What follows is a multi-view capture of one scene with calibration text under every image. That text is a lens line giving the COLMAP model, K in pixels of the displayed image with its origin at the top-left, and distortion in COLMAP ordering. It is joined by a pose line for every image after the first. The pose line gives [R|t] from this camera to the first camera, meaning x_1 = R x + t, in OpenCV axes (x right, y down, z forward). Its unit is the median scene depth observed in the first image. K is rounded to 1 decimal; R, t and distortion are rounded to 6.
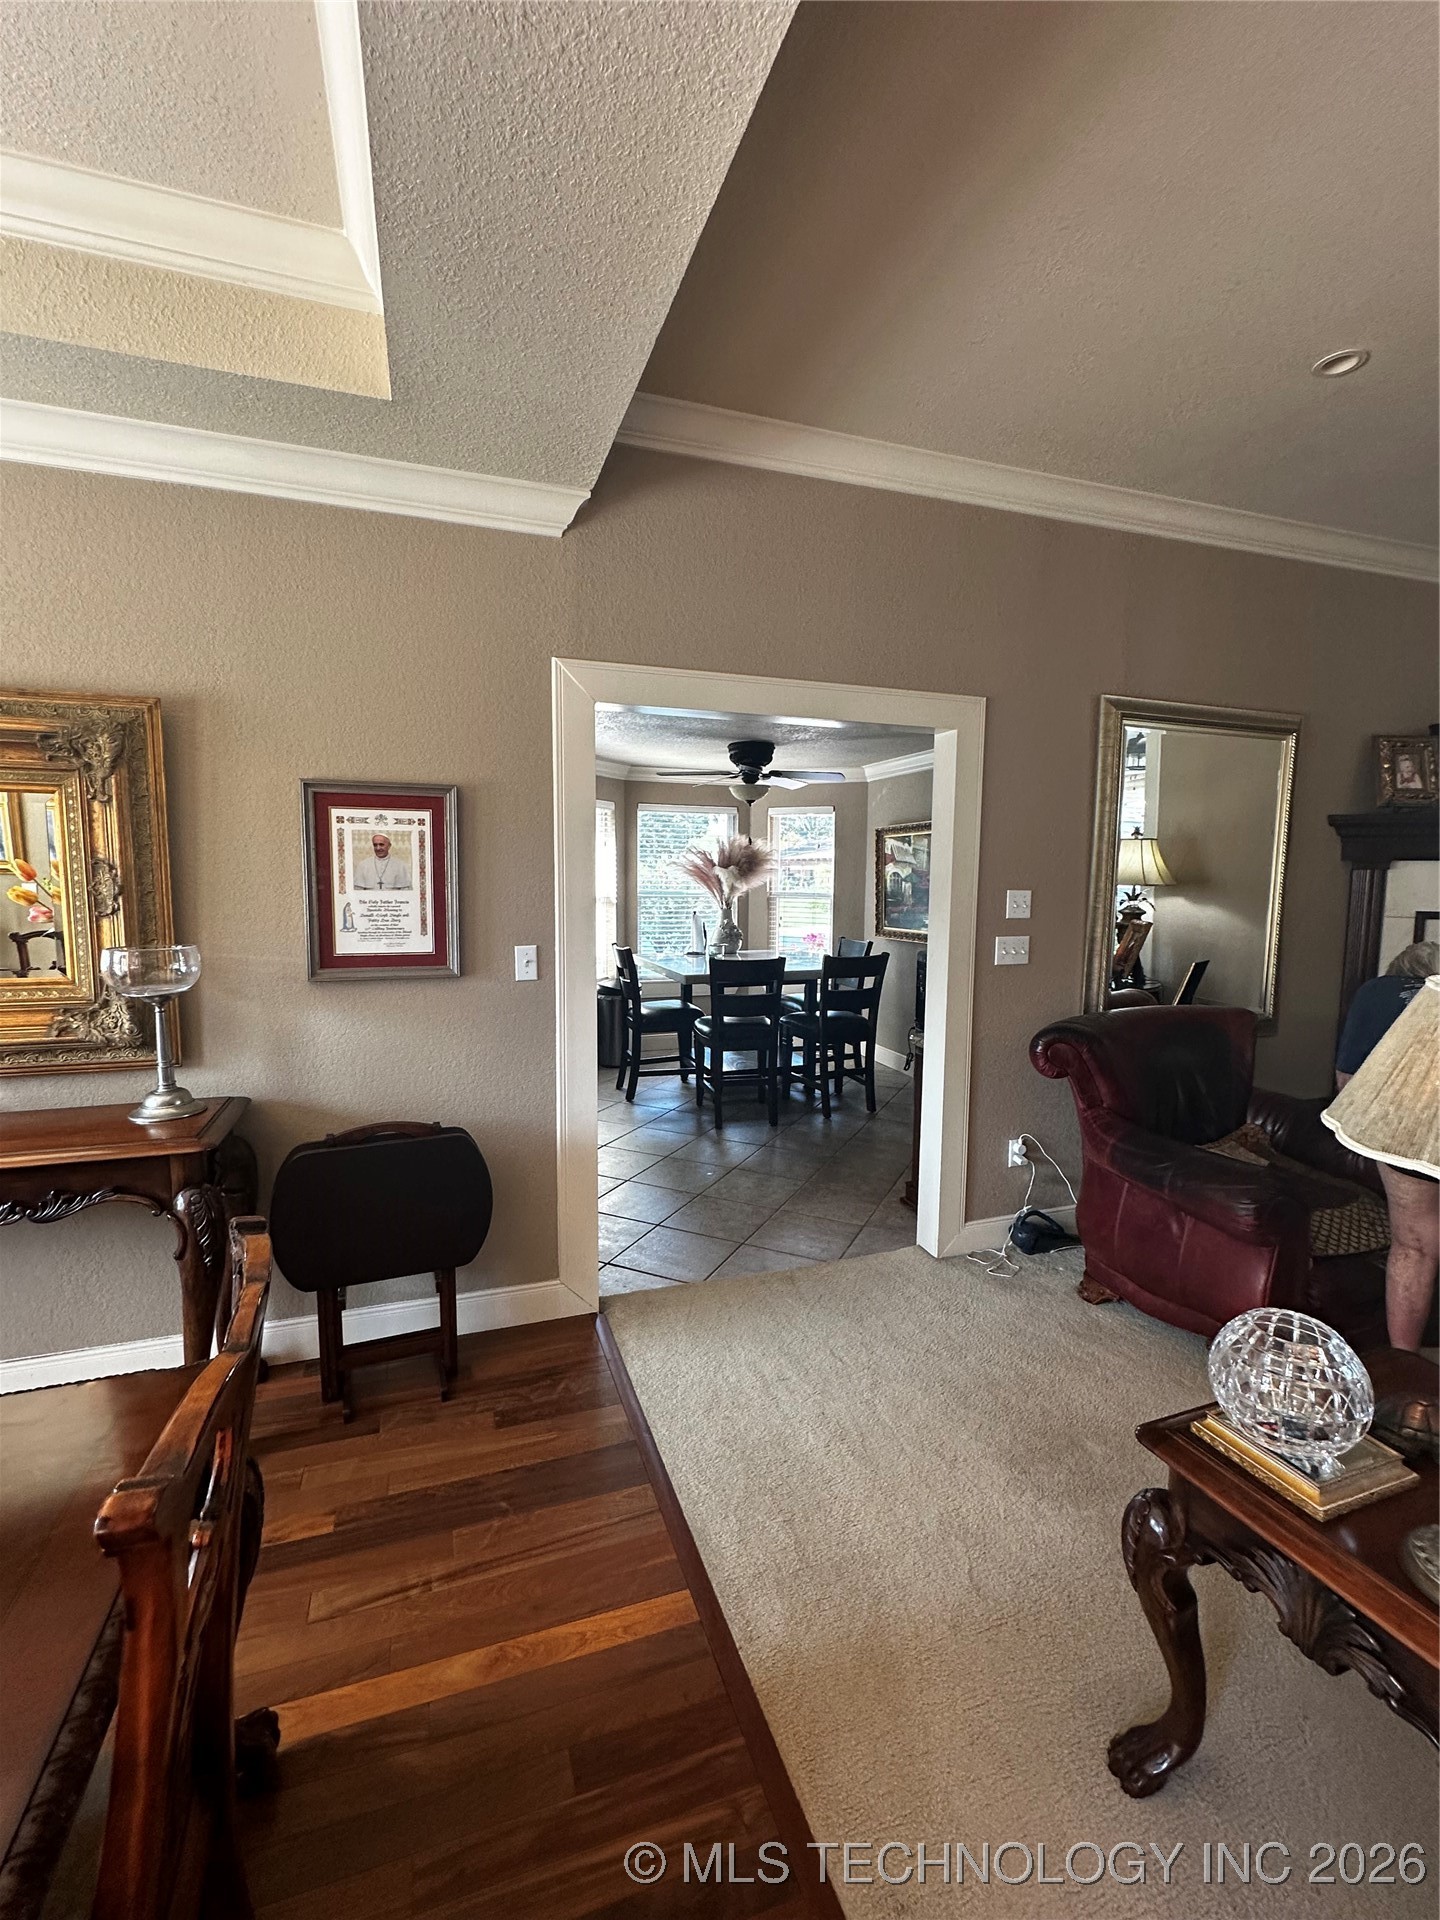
lens RADIAL K [[839.0, 0, 711.2], [0, 839.0, 957.7], [0, 0, 1]] dist [0.001822, 0.000213]
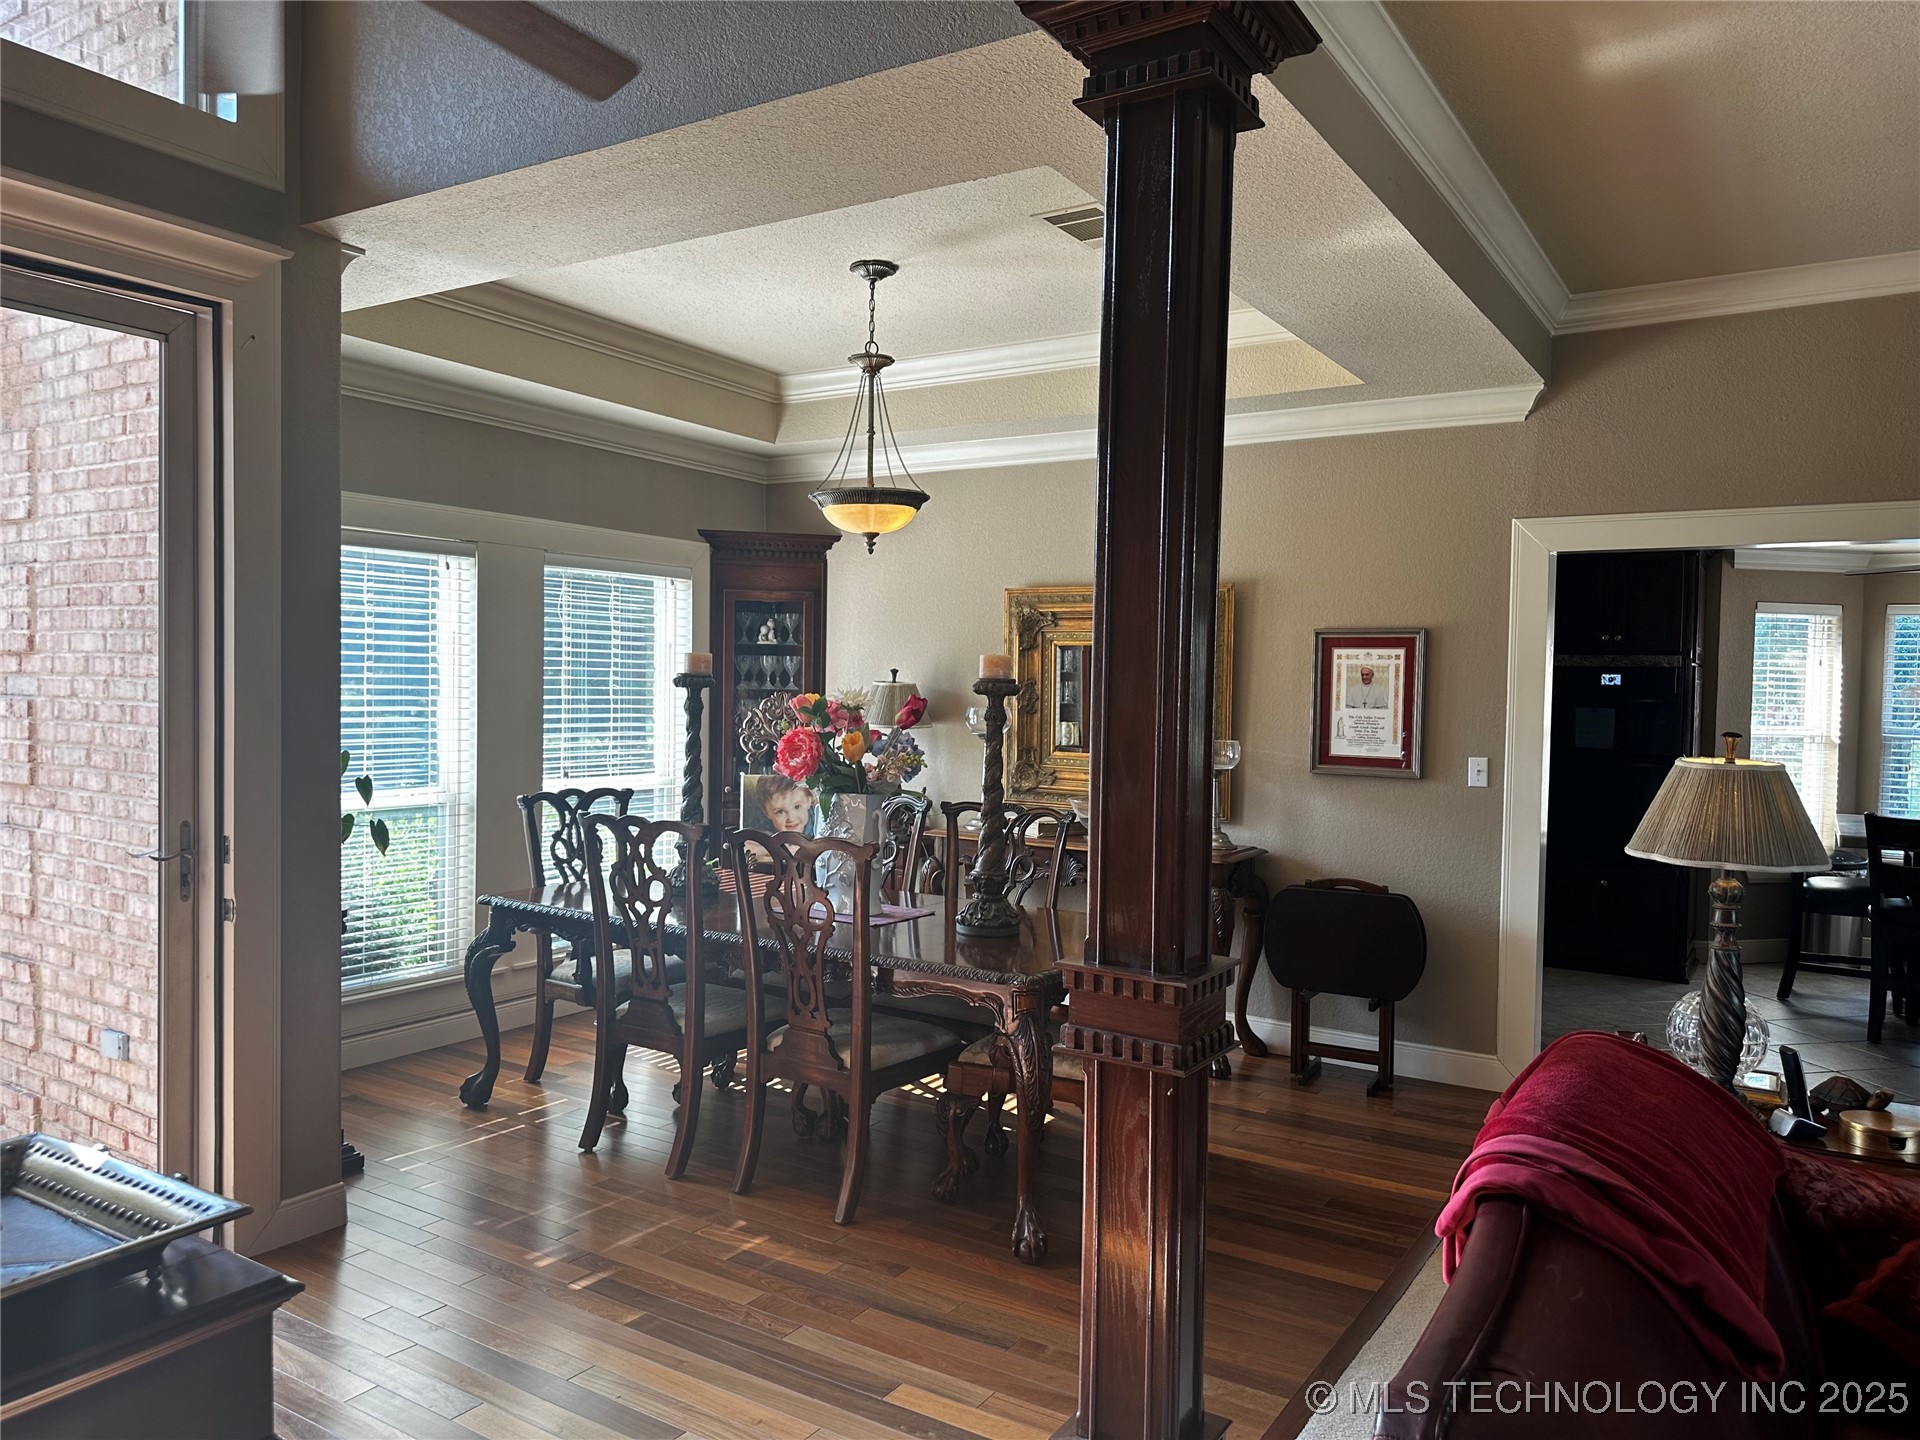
lens RADIAL K [[1358.1, 0, 951.0], [0, 1358.1, 718.1], [0, 0, 1]] dist [0.044851, -0.034028]
pose [[0.622402, 0.023622, -0.782341, 0.888283], [-0.093665, 0.994609, -0.044485, 0.092128], [0.777073, 0.100966, 0.621260, -0.849344]]
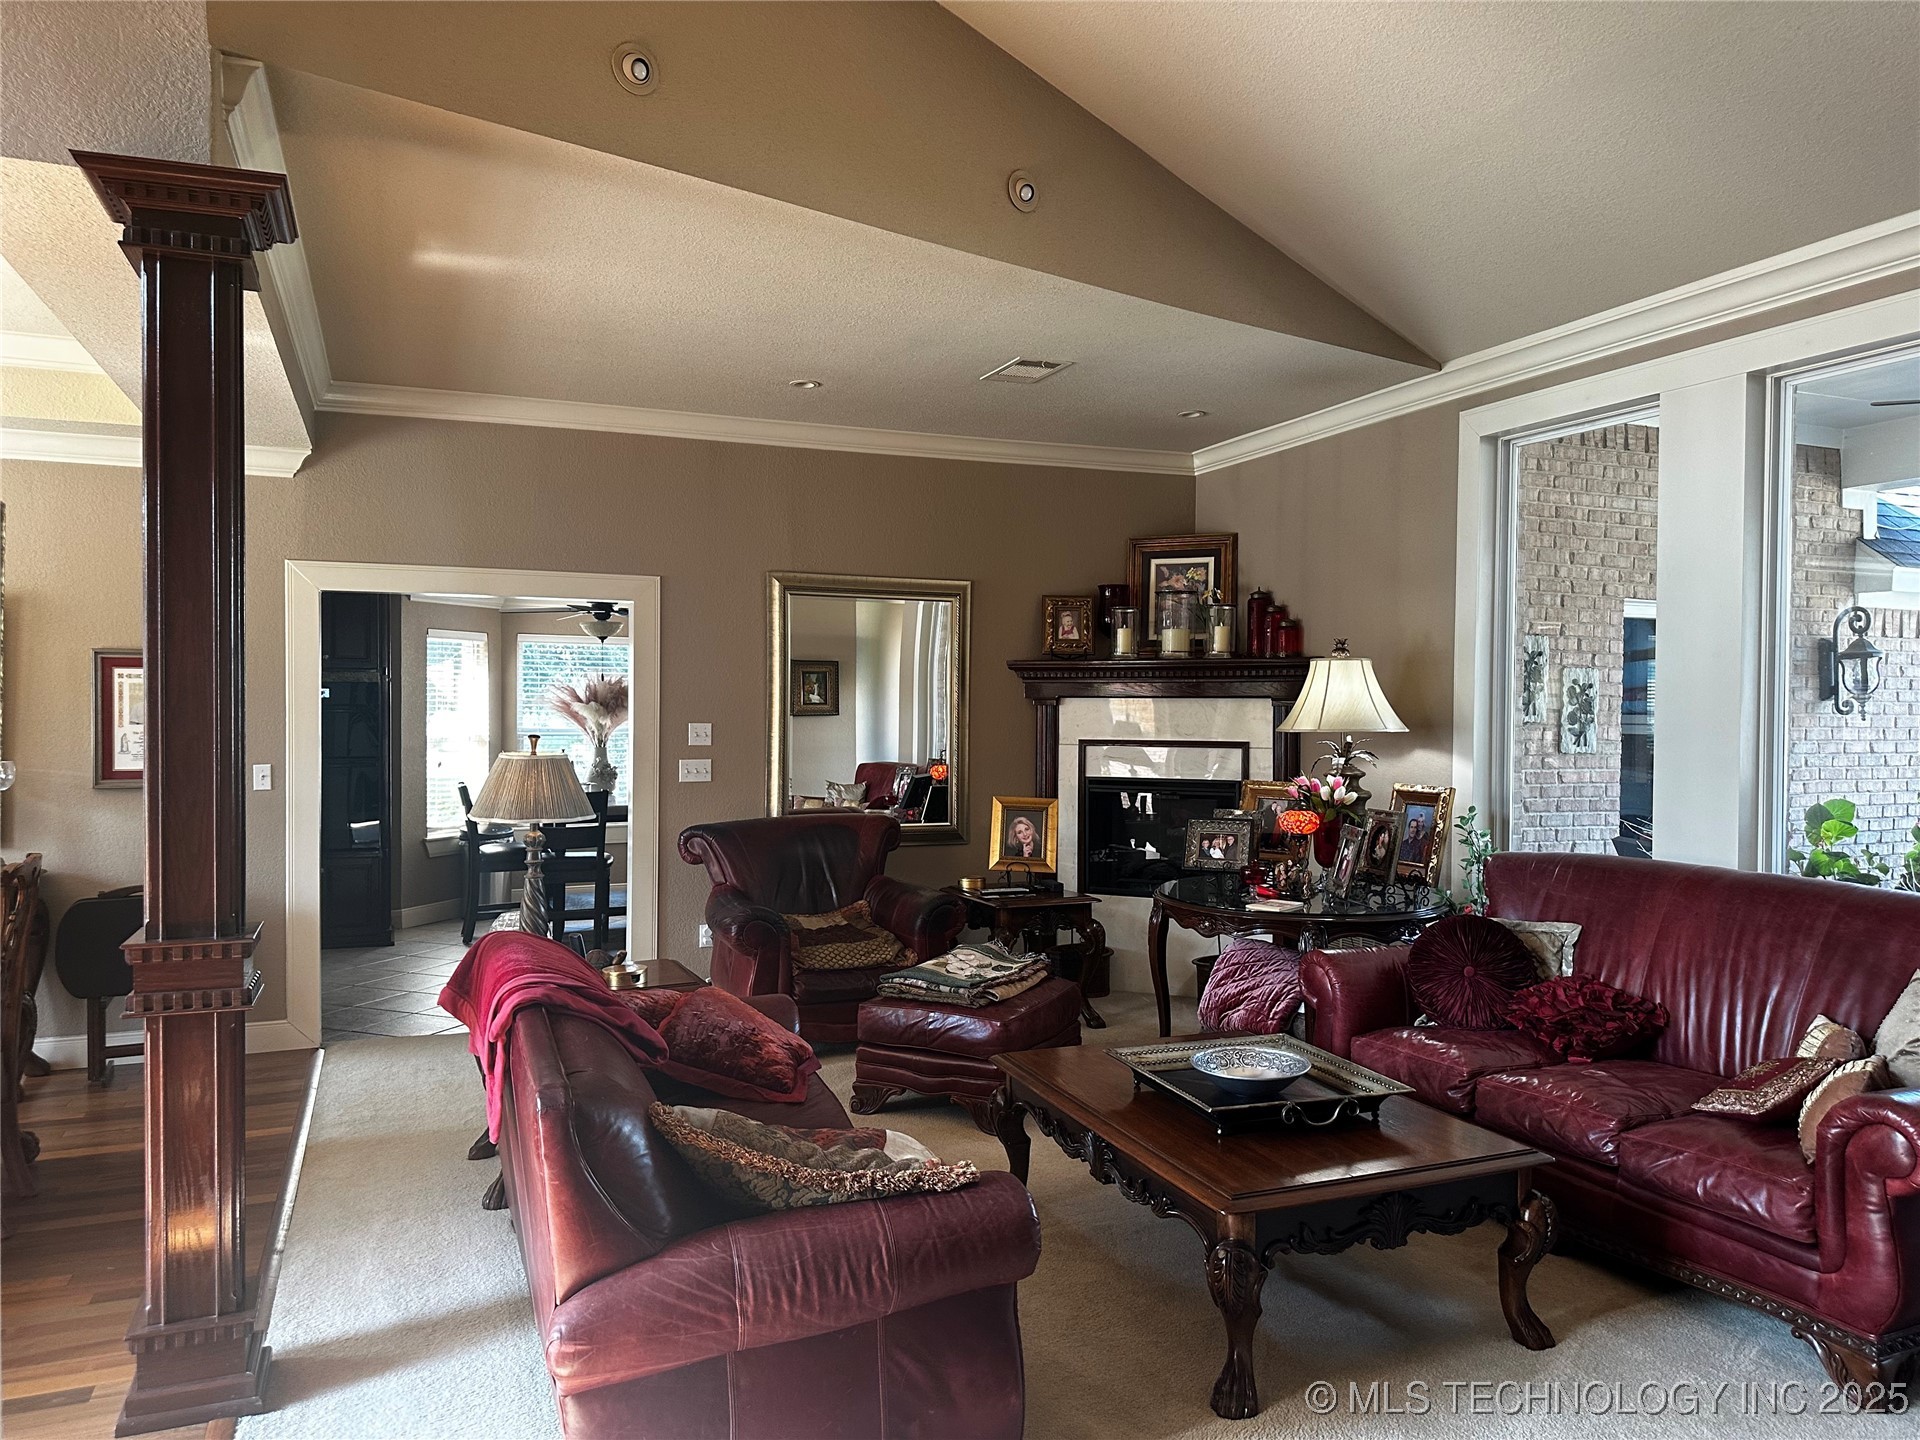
lens RADIAL K [[1358.1, 0, 966.5], [0, 1358.1, 734.5], [0, 0, 1]] dist [0.044851, -0.034028]
pose [[0.997792, -0.005974, 0.066148, 0.831204], [0.011189, 0.996831, -0.078756, 0.134570], [-0.065468, 0.079322, 0.994697, -1.401846]]
